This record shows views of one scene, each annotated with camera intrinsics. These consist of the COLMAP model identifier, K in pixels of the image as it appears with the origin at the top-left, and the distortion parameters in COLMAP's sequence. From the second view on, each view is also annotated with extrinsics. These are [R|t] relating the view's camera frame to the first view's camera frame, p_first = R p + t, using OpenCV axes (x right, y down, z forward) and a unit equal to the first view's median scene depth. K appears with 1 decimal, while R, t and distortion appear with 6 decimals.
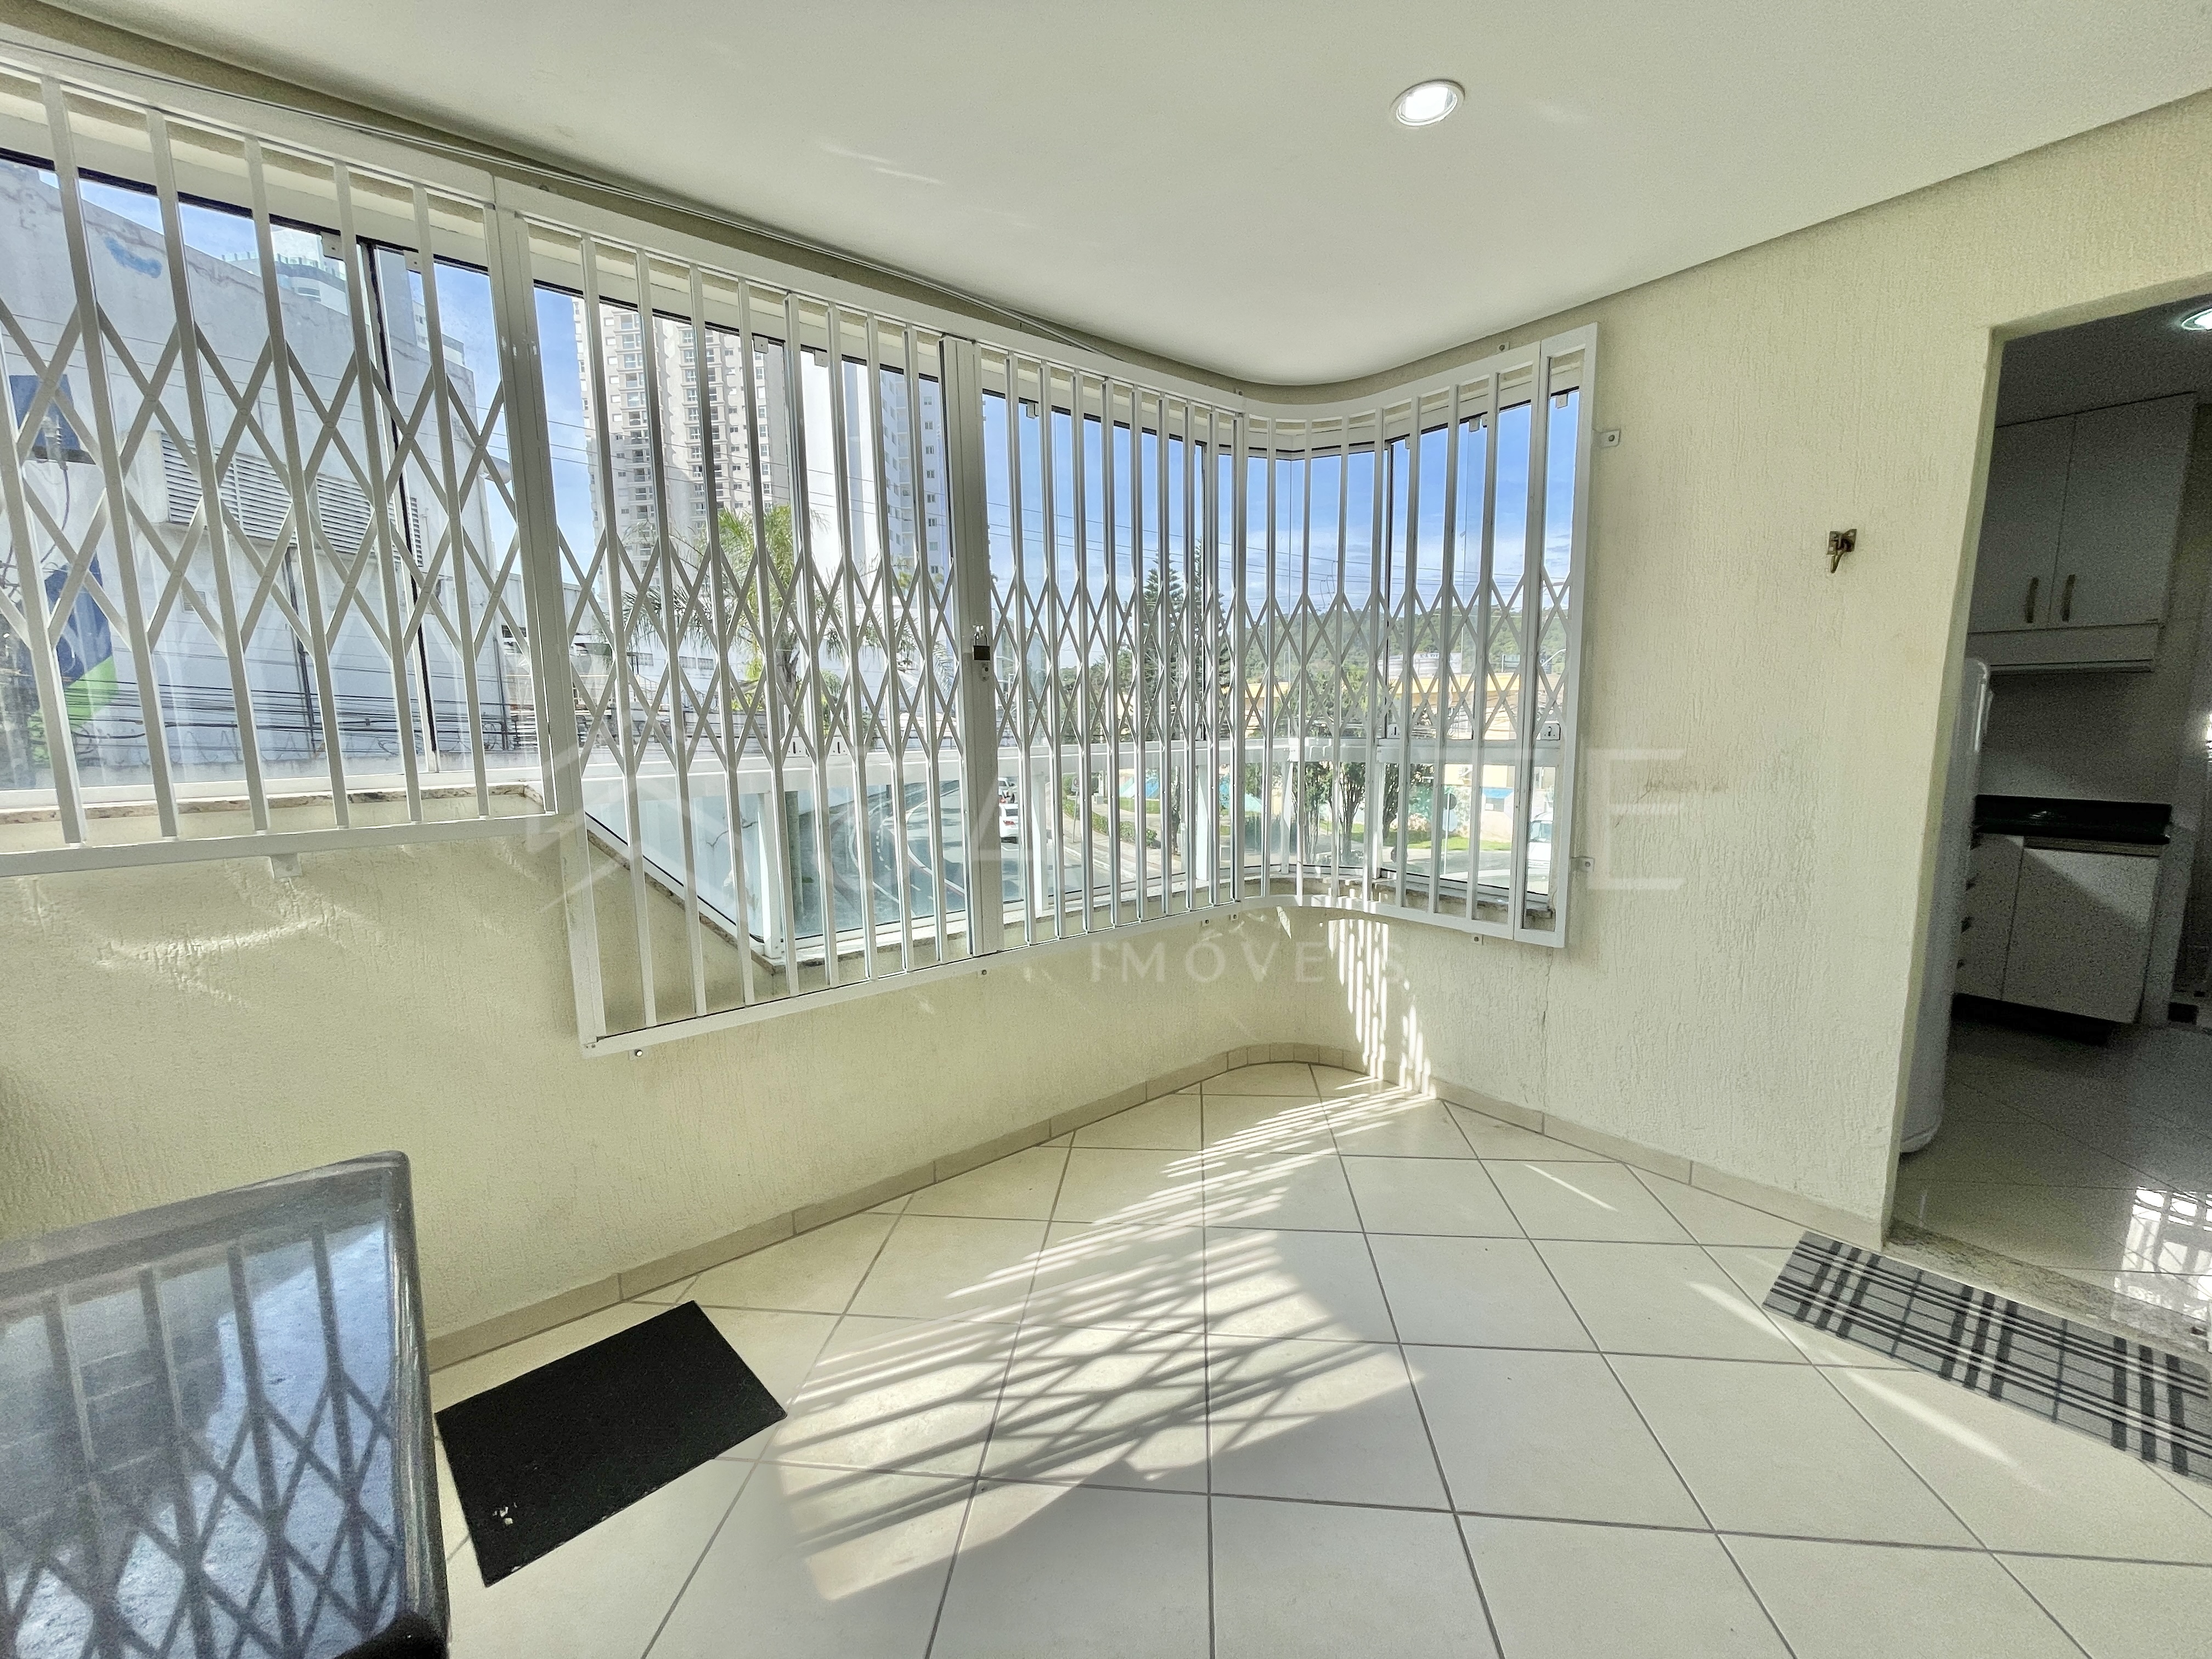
lens RADIAL K [[893.5, 0, 1111.7], [0, 893.5, 837.0], [0, 0, 1]] dist [-0.000374, -0.000095]
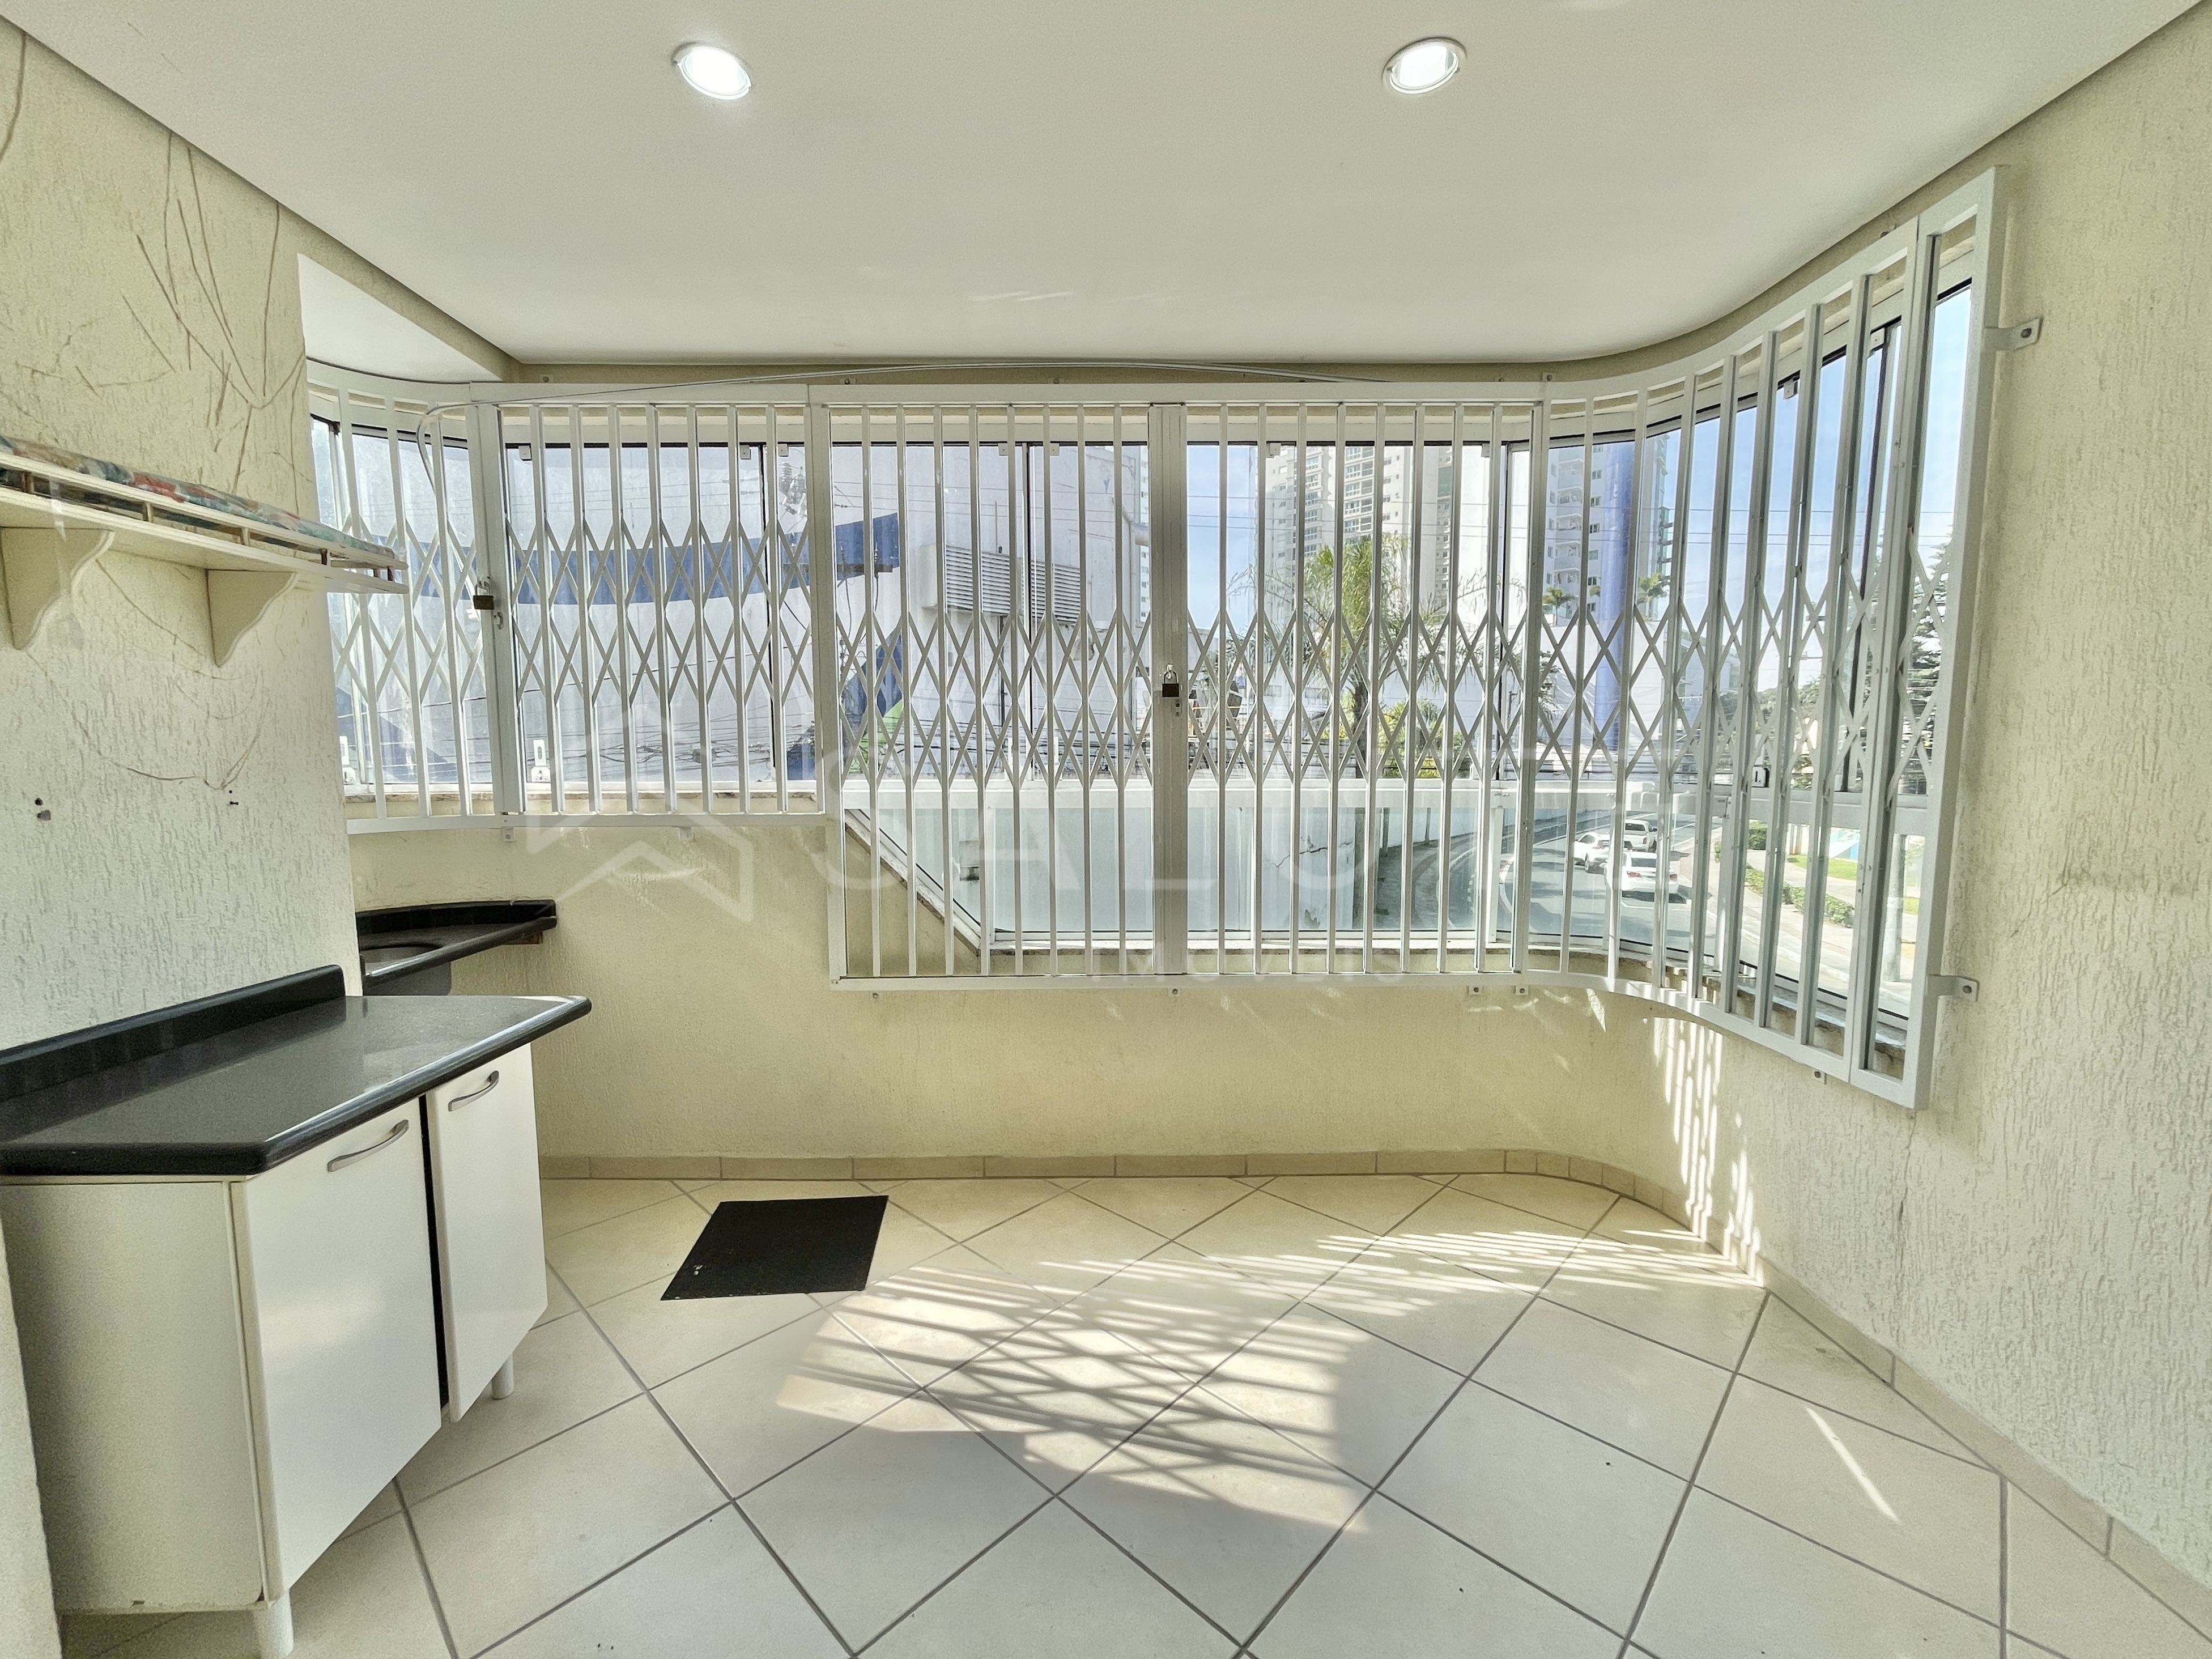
lens RADIAL K [[922.2, 0, 1097.7], [0, 922.2, 838.1], [0, 0, 1]] dist [0.001917, 0.001090]
pose [[0.788998, 0.074315, -0.609885, 0.451509], [-0.094916, 0.995484, -0.001490, -0.018885], [0.607020, 0.059064, 0.792489, 0.078908]]
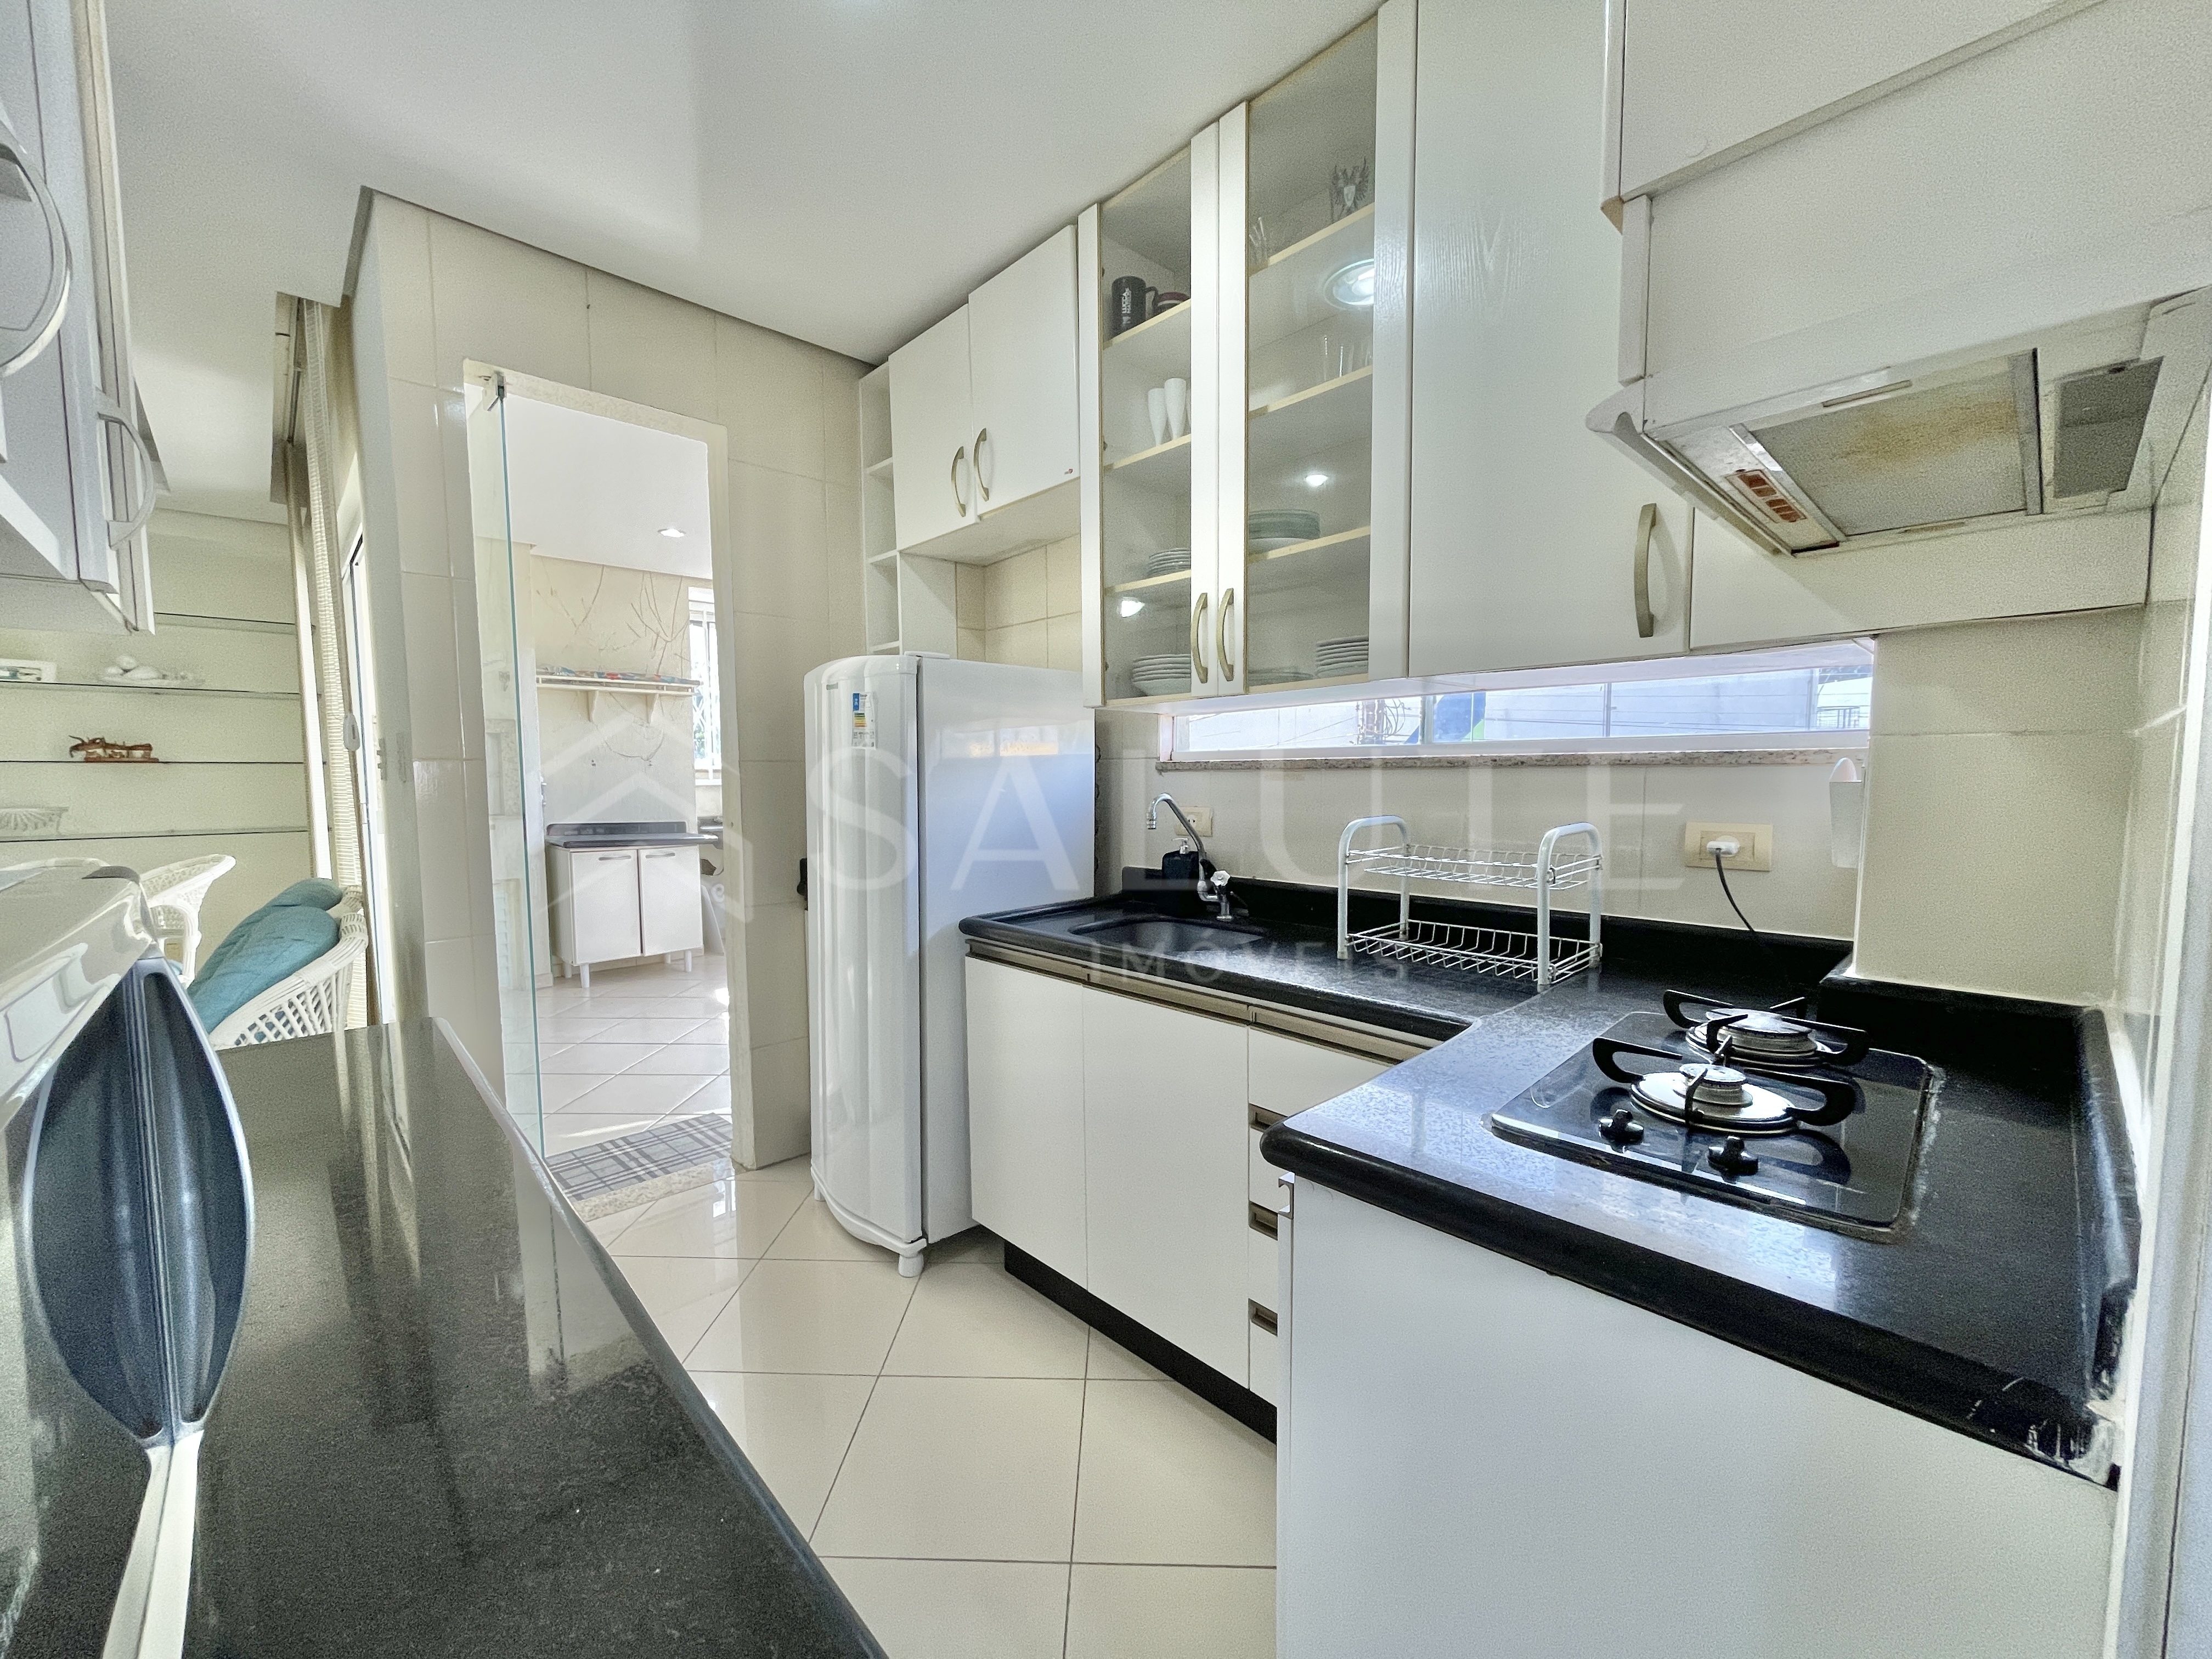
lens RADIAL K [[888.7, 0, 1098.3], [0, 888.7, 847.4], [0, 0, 1]] dist [-0.002664, -0.000794]
pose [[0.065758, 0.103699, -0.992433, 1.725185], [-0.138631, 0.985889, 0.093830, -0.138036], [0.988159, 0.131411, 0.079206, 1.134383]]
